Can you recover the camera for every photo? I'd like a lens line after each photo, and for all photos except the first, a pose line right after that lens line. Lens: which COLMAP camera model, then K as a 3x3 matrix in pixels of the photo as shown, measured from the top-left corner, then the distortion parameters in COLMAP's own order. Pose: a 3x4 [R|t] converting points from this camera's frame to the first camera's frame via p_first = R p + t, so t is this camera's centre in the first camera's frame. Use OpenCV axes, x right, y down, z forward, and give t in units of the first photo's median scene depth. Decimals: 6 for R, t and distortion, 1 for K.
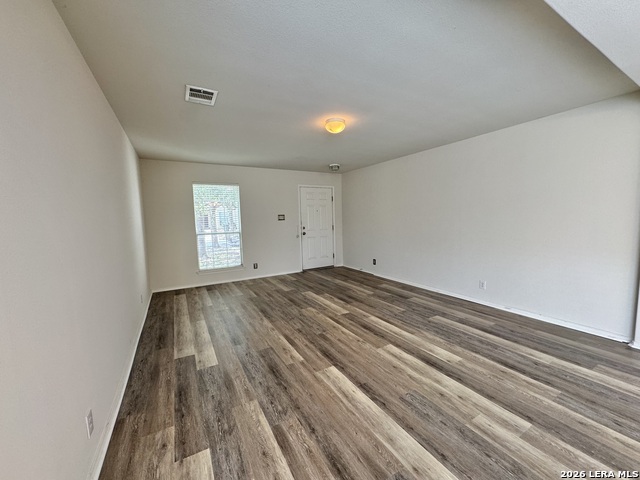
lens RADIAL K [[255.6, 0, 318.2], [0, 255.6, 240.8], [0, 0, 1]] dist [-0.001310, -0.000255]
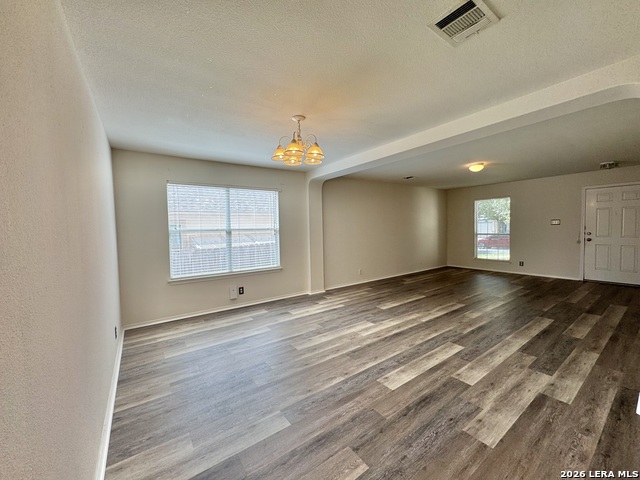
lens RADIAL K [[255.6, 0, 320.1], [0, 255.6, 241.5], [0, 0, 1]] dist [-0.001310, -0.000255]
pose [[0.102423, 0.076617, -0.991786, 1.342945], [-0.069838, 0.995123, 0.069663, -0.032373], [0.992286, 0.062130, 0.107274, -0.085781]]
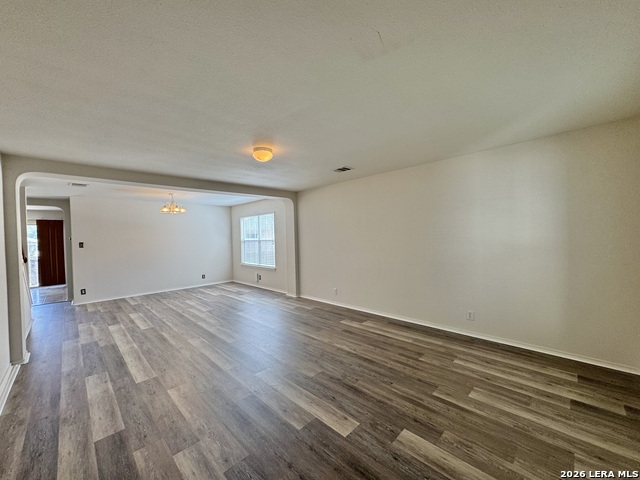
lens RADIAL K [[255.6, 0, 316.8], [0, 255.6, 238.9], [0, 0, 1]] dist [-0.001310, -0.000255]
pose [[-0.965377, 0.055079, -0.254977, 0.118972], [0.029160, 0.994114, 0.104339, -0.186790], [0.259223, 0.093292, -0.961301, 1.766769]]
